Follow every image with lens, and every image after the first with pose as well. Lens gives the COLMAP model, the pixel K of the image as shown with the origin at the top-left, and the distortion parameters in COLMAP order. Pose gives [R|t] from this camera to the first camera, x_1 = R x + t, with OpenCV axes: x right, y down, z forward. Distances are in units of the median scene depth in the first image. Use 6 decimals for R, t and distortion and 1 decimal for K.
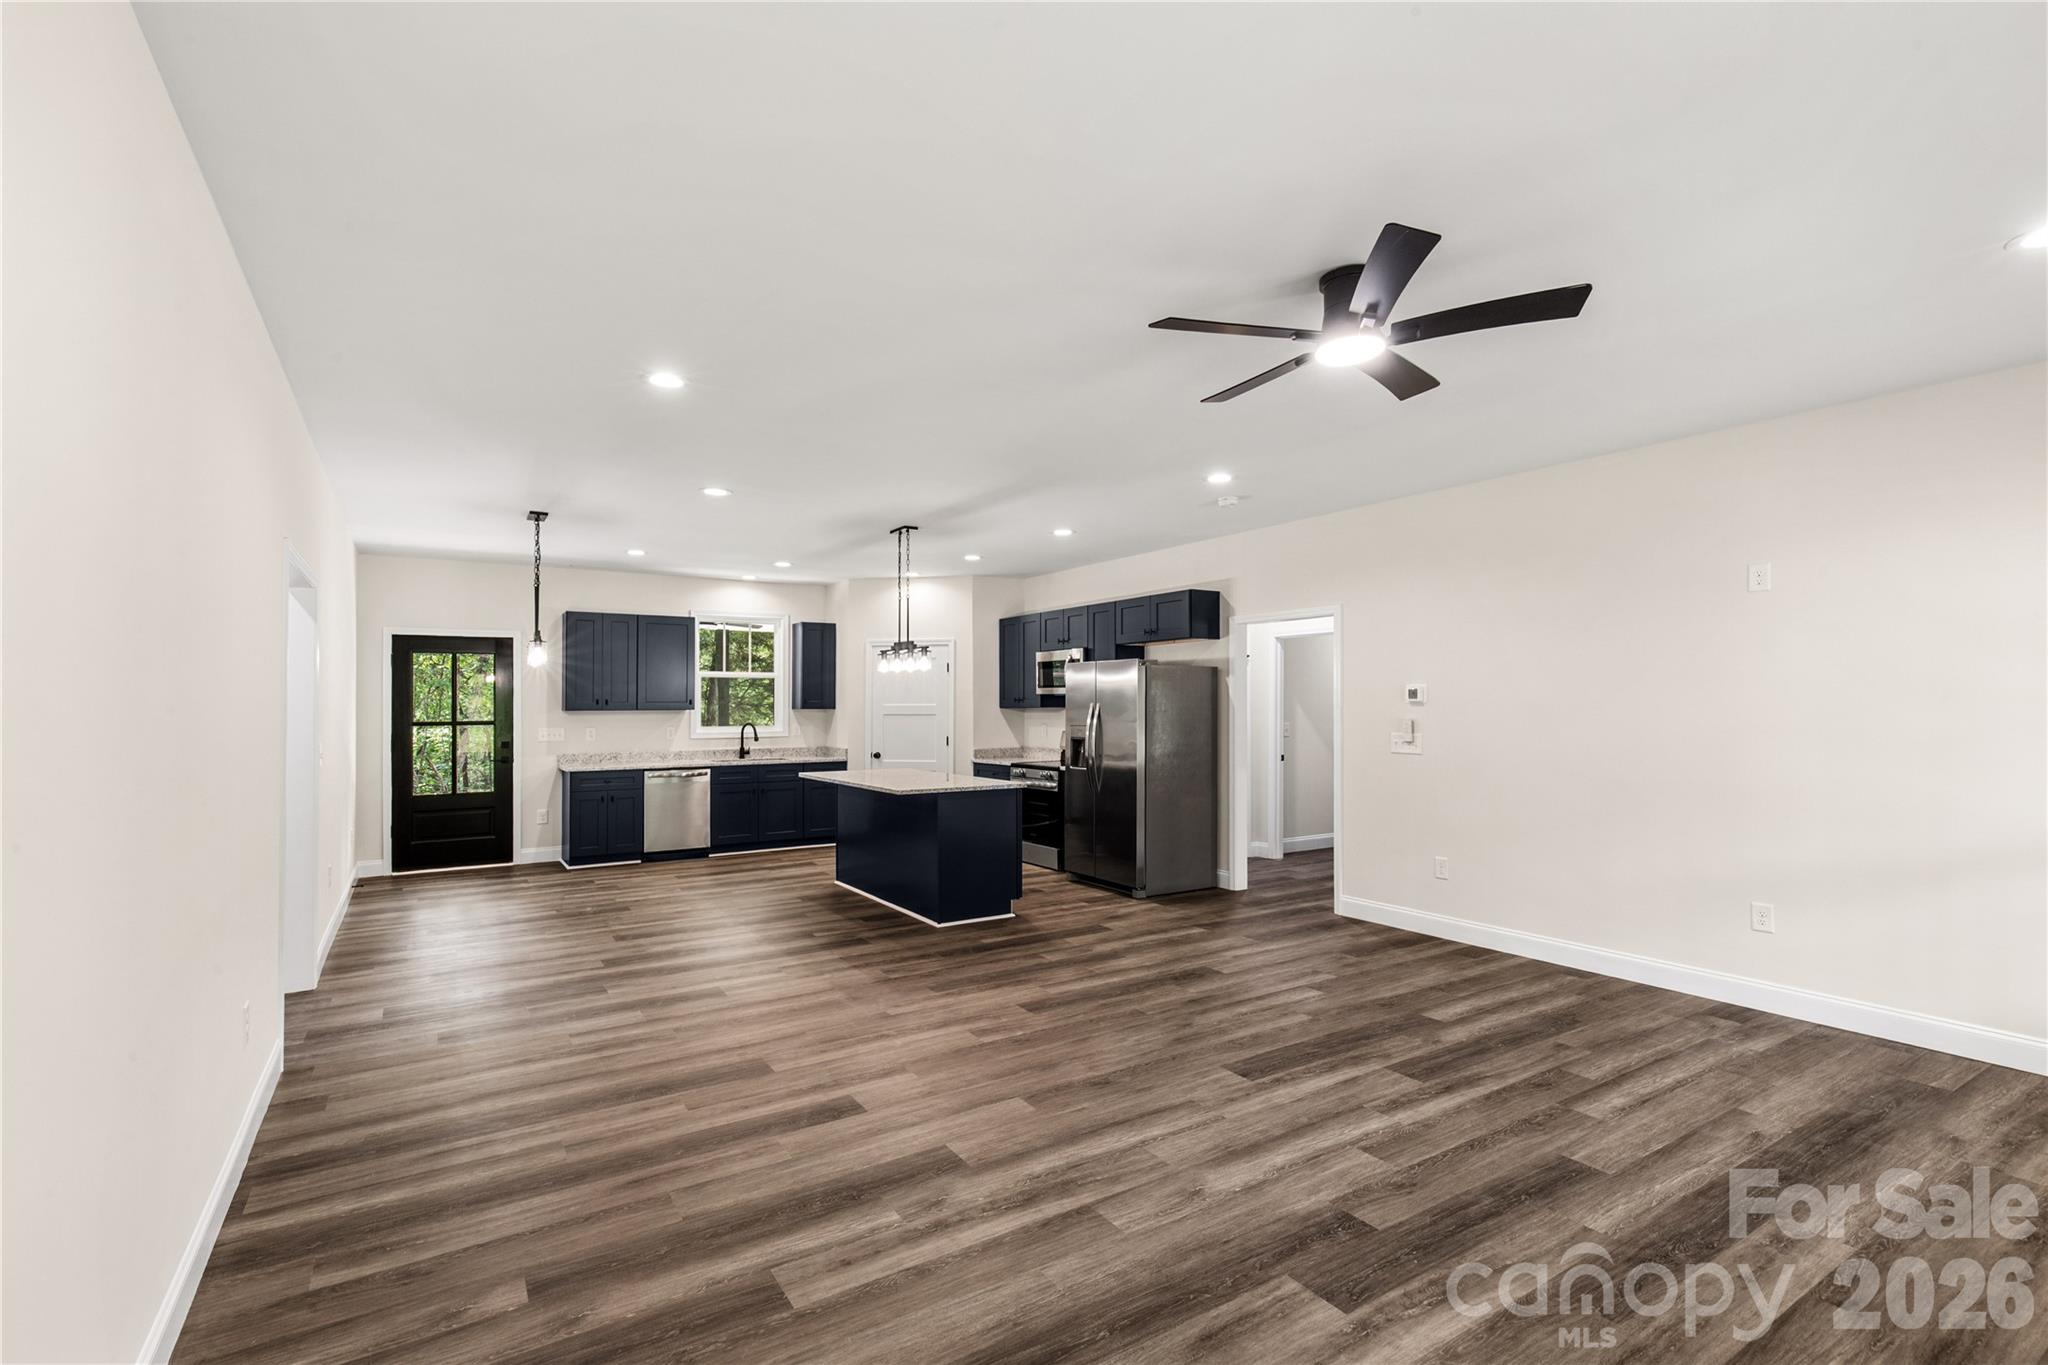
lens RADIAL K [[927.3, 0, 1014.8], [0, 927.3, 691.4], [0, 0, 1]] dist [0.010800, -0.000714]
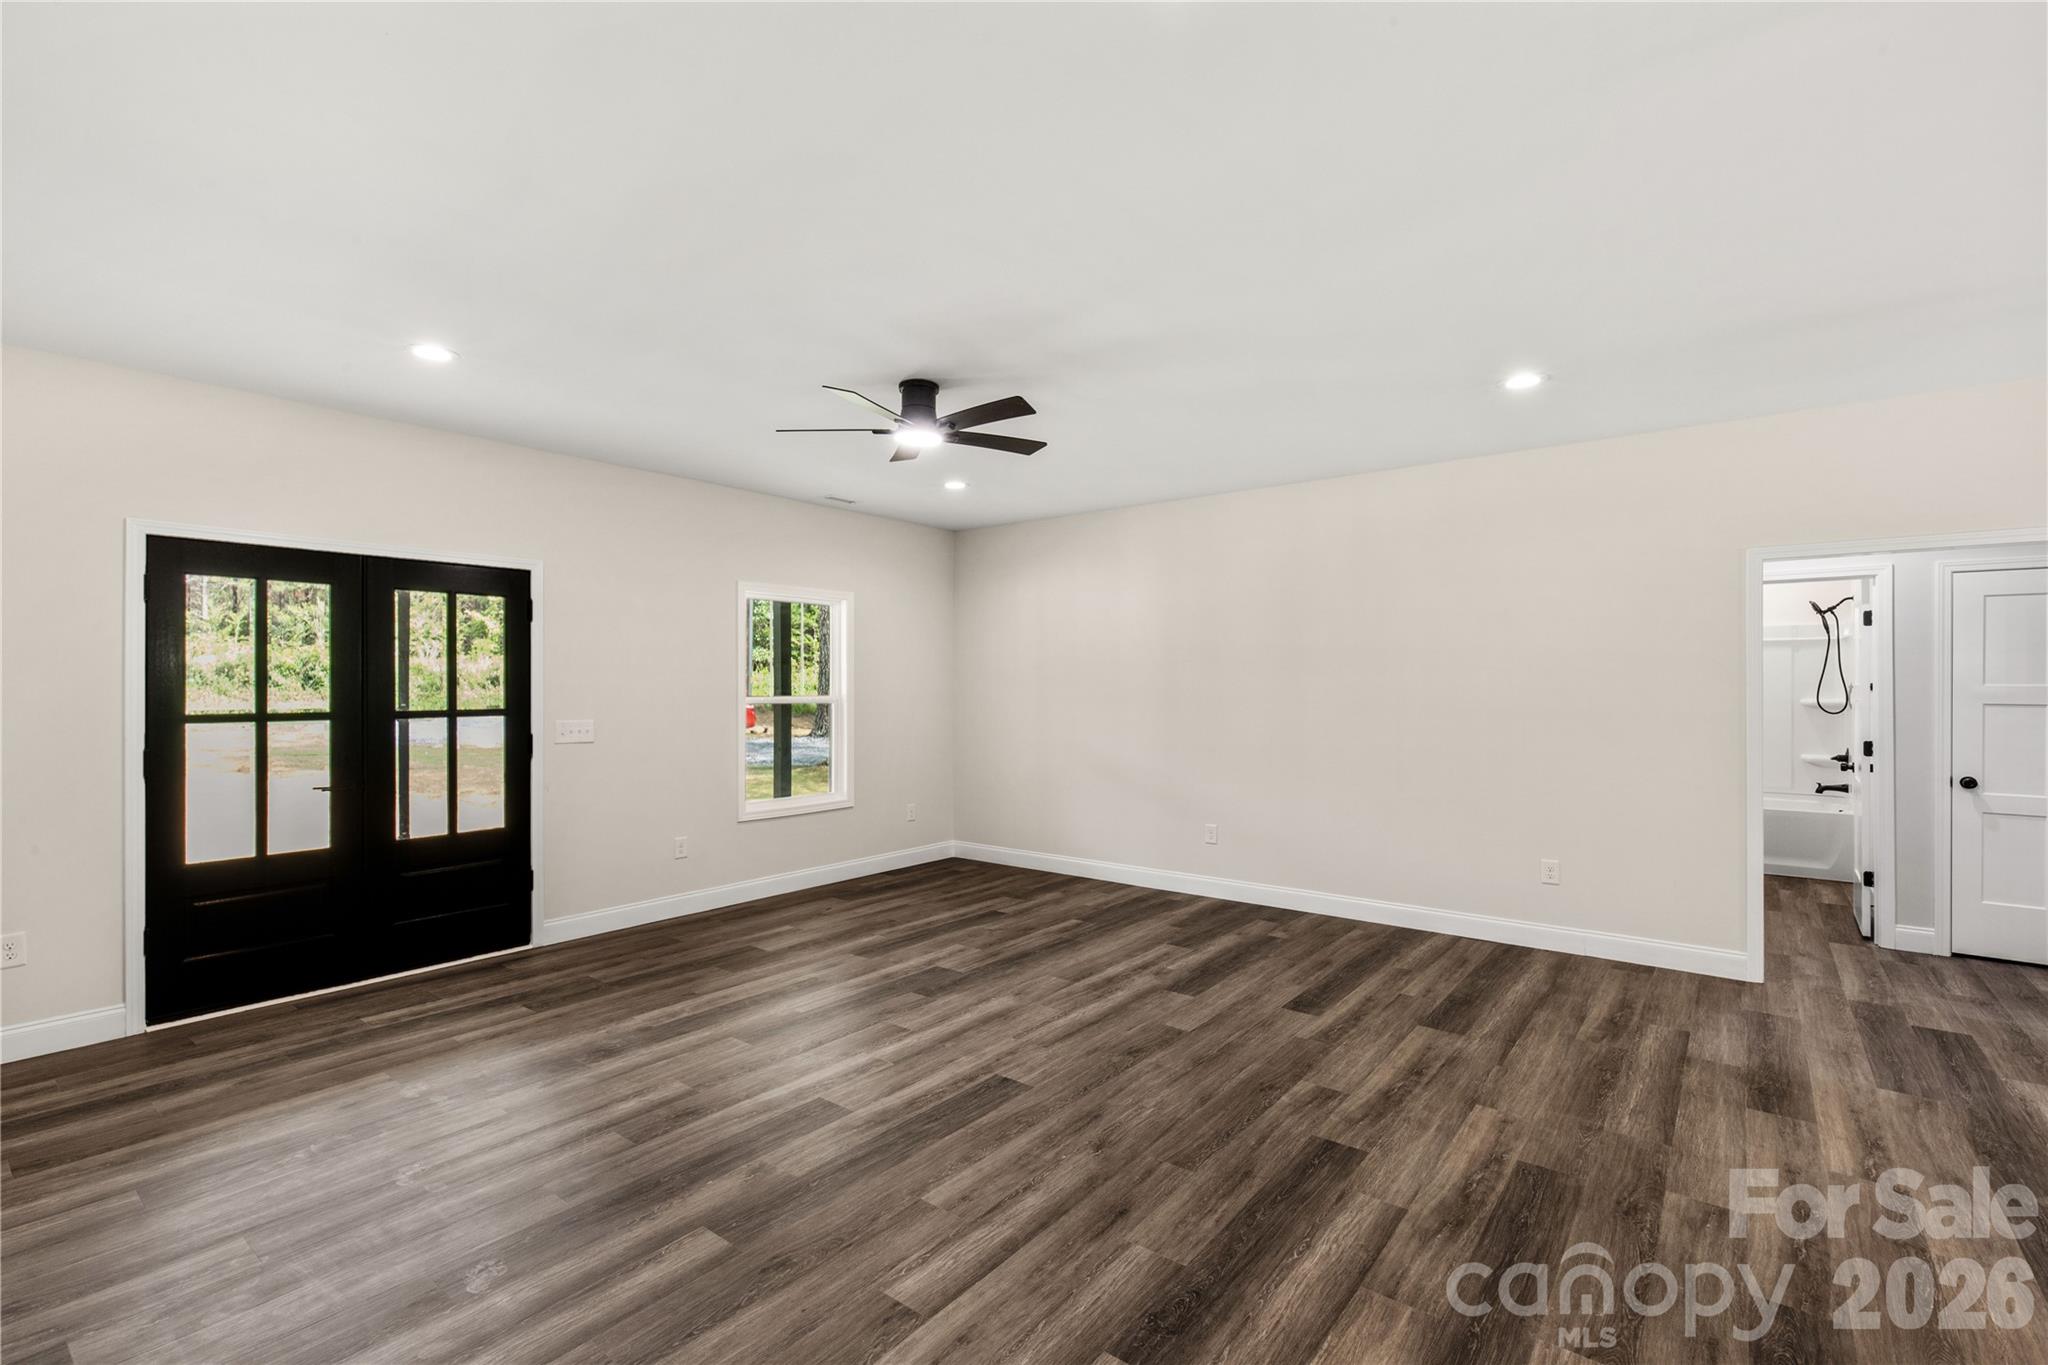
lens RADIAL K [[927.3, 0, 1004.1], [0, 927.3, 681.4], [0, 0, 1]] dist [0.010800, -0.000714]
pose [[-0.946394, 0.004278, -0.322985, 0.358721], [0.010636, 0.999783, -0.017922, 0.017008], [0.322838, -0.020397, -0.946234, 1.237397]]
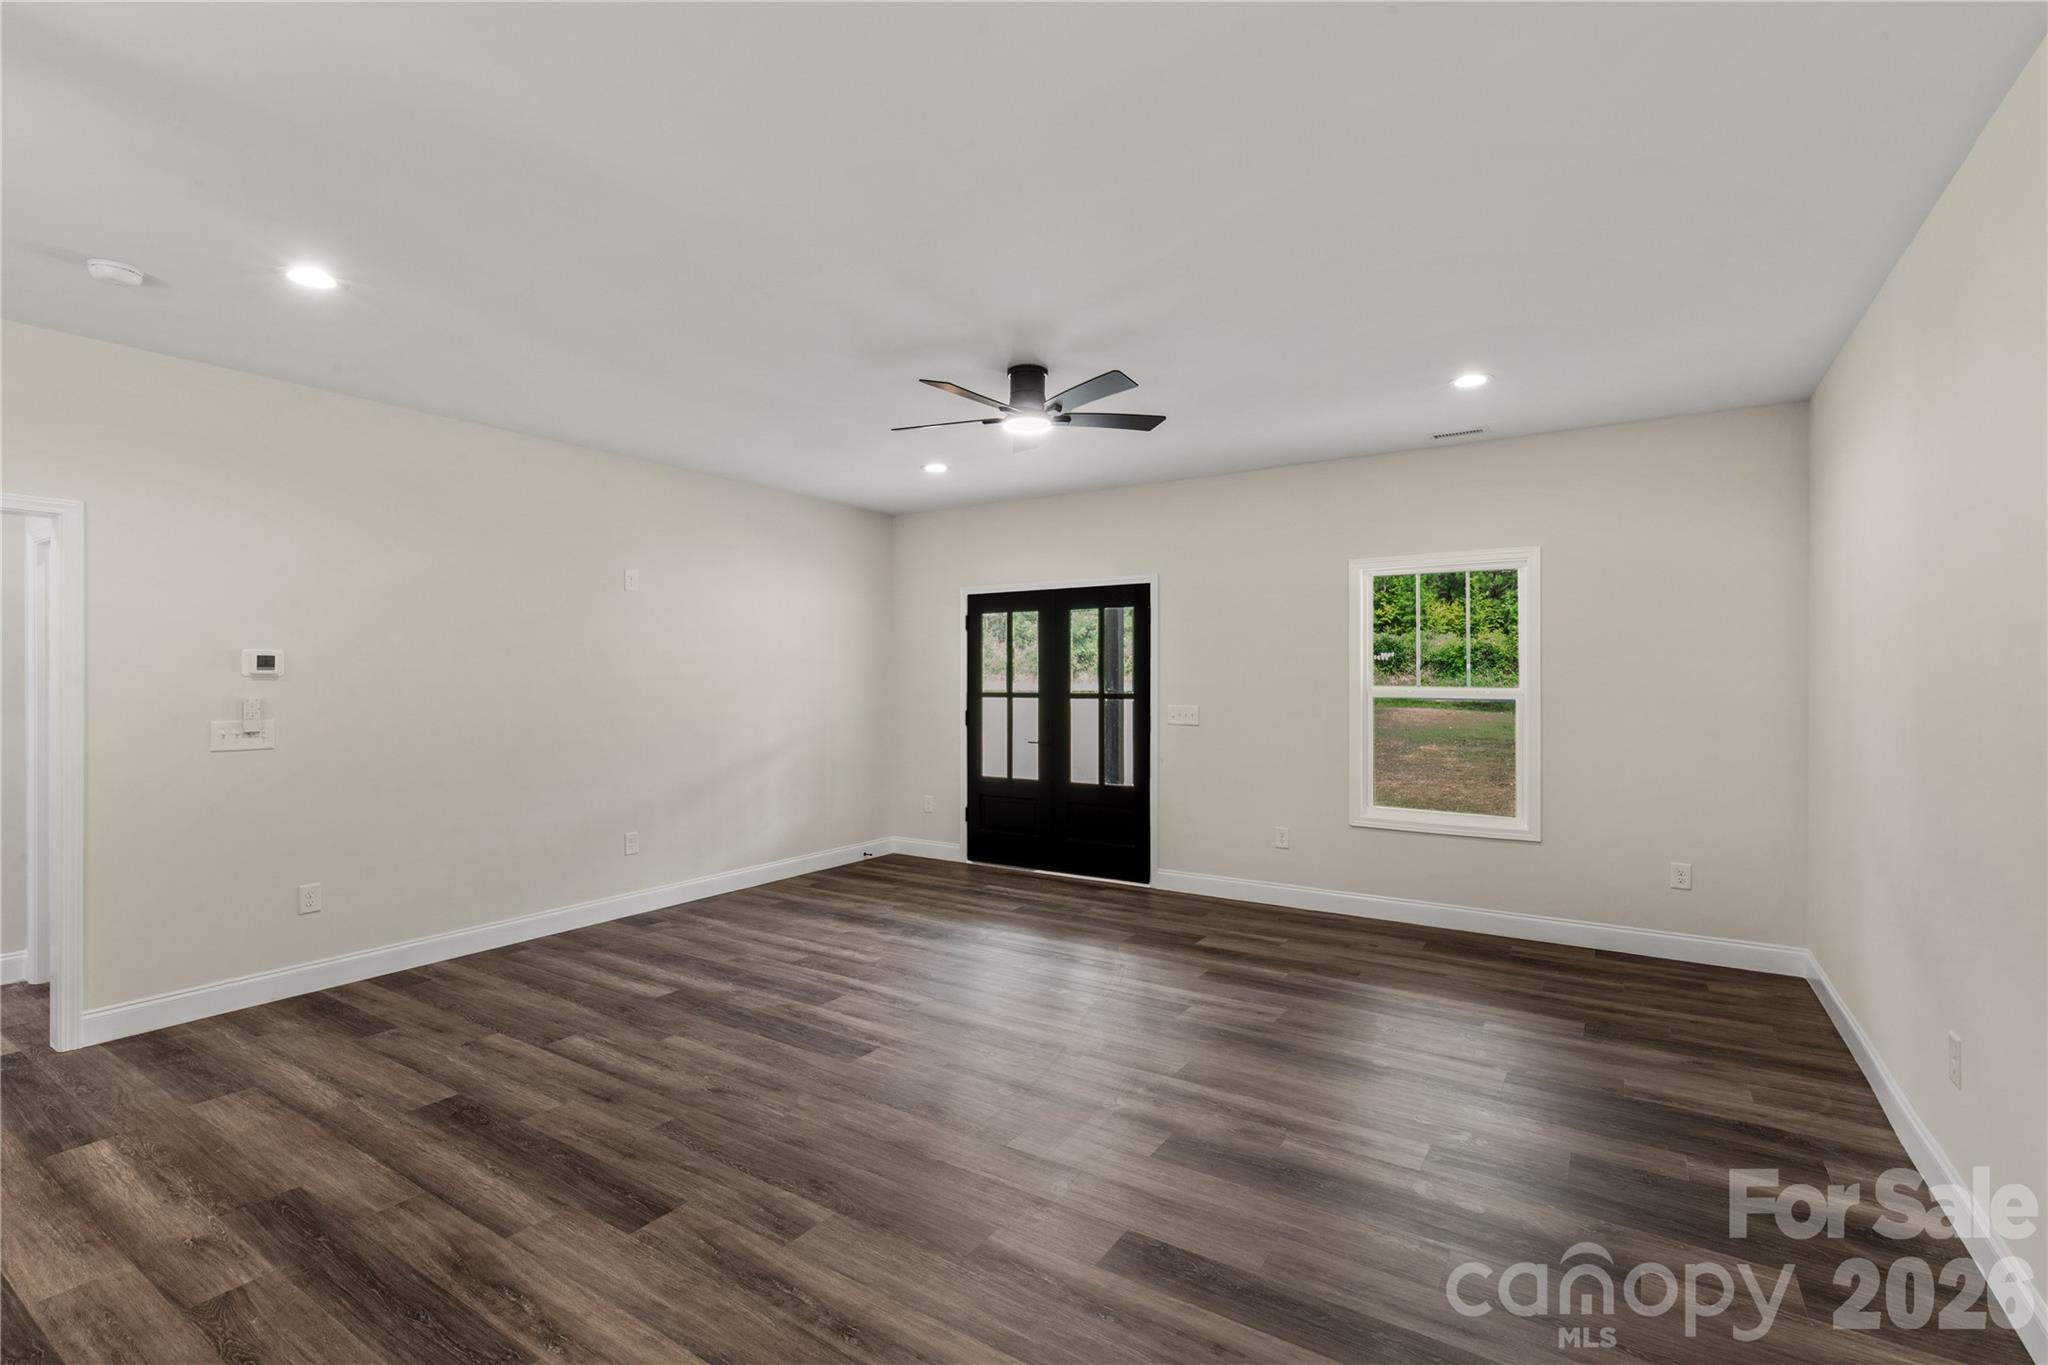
lens RADIAL K [[927.3, 0, 1024.3], [0, 927.3, 677.8], [0, 0, 1]] dist [0.010800, -0.000714]
pose [[-0.414363, 0.003871, 0.910104, -0.472121], [-0.012251, 0.999877, -0.009831, 0.014985], [-0.910029, -0.015223, -0.414264, 0.823823]]
